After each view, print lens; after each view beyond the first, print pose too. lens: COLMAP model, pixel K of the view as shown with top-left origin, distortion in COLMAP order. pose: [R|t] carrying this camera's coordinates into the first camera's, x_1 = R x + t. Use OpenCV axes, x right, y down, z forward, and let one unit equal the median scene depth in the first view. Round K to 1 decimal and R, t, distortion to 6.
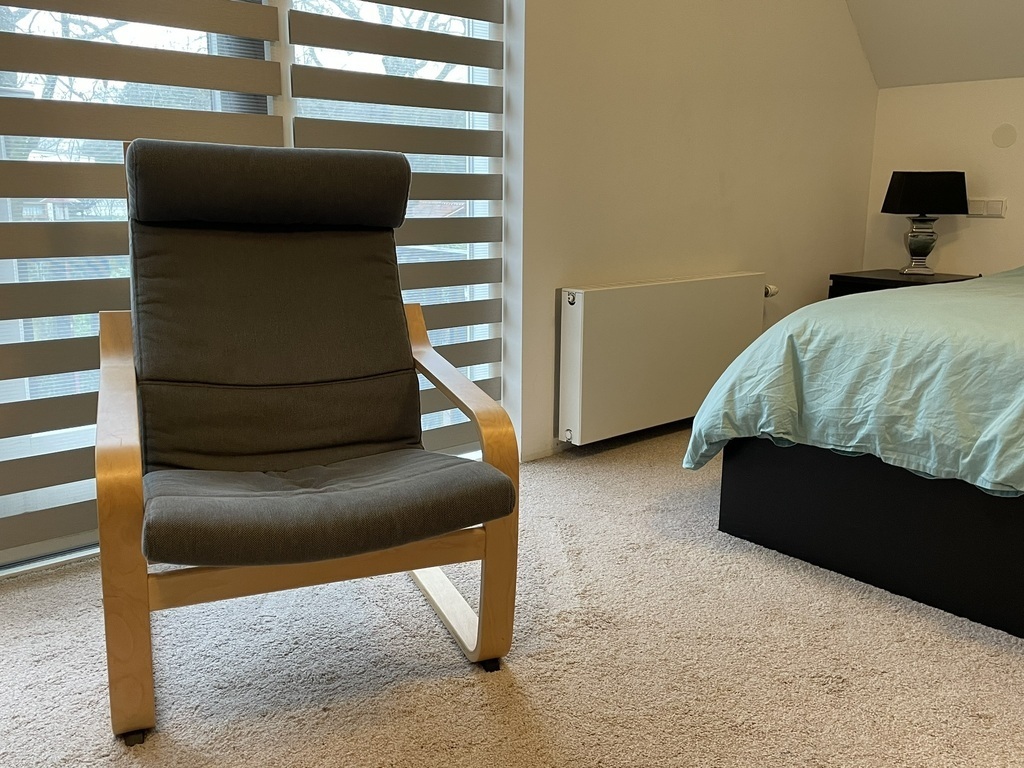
lens RADIAL K [[894.8, 0, 510.4], [0, 894.8, 386.0], [0, 0, 1]] dist [0.036585, 0.004904]
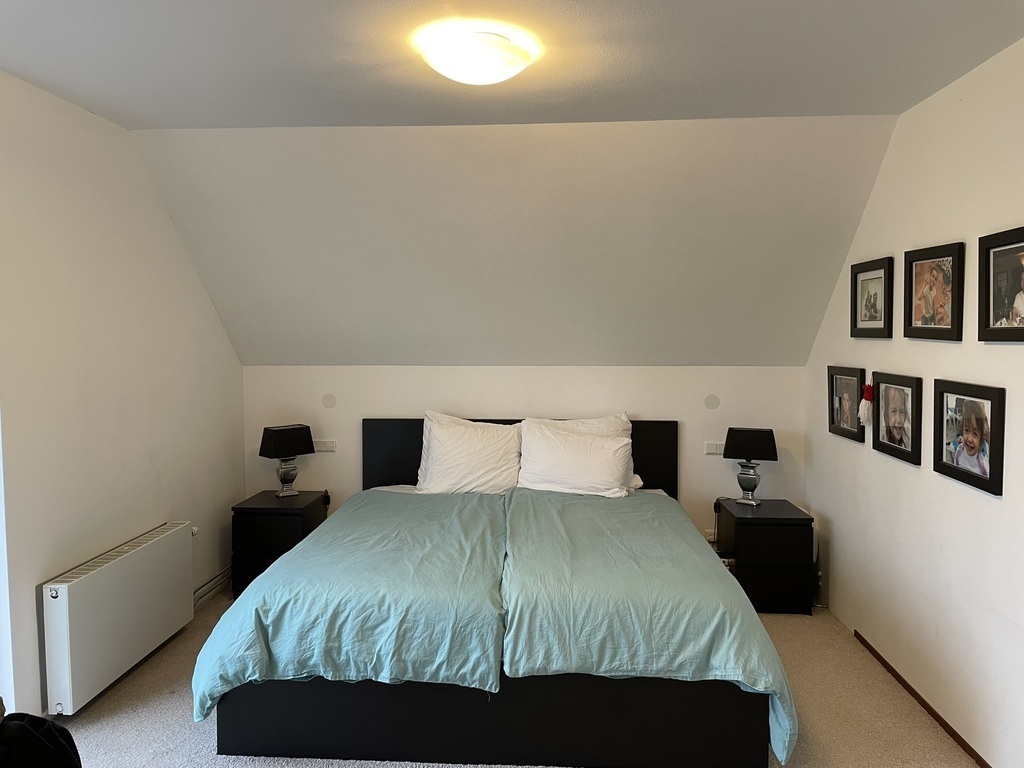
lens RADIAL K [[782.3, 0, 509.8], [0, 782.3, 380.9], [0, 0, 1]] dist [-0.012689, 0.002674]
pose [[0.723744, -0.045568, 0.688563, -0.262714], [0.162250, 0.981082, -0.105612, -0.224205], [-0.670724, 0.188155, 0.717445, -0.292016]]
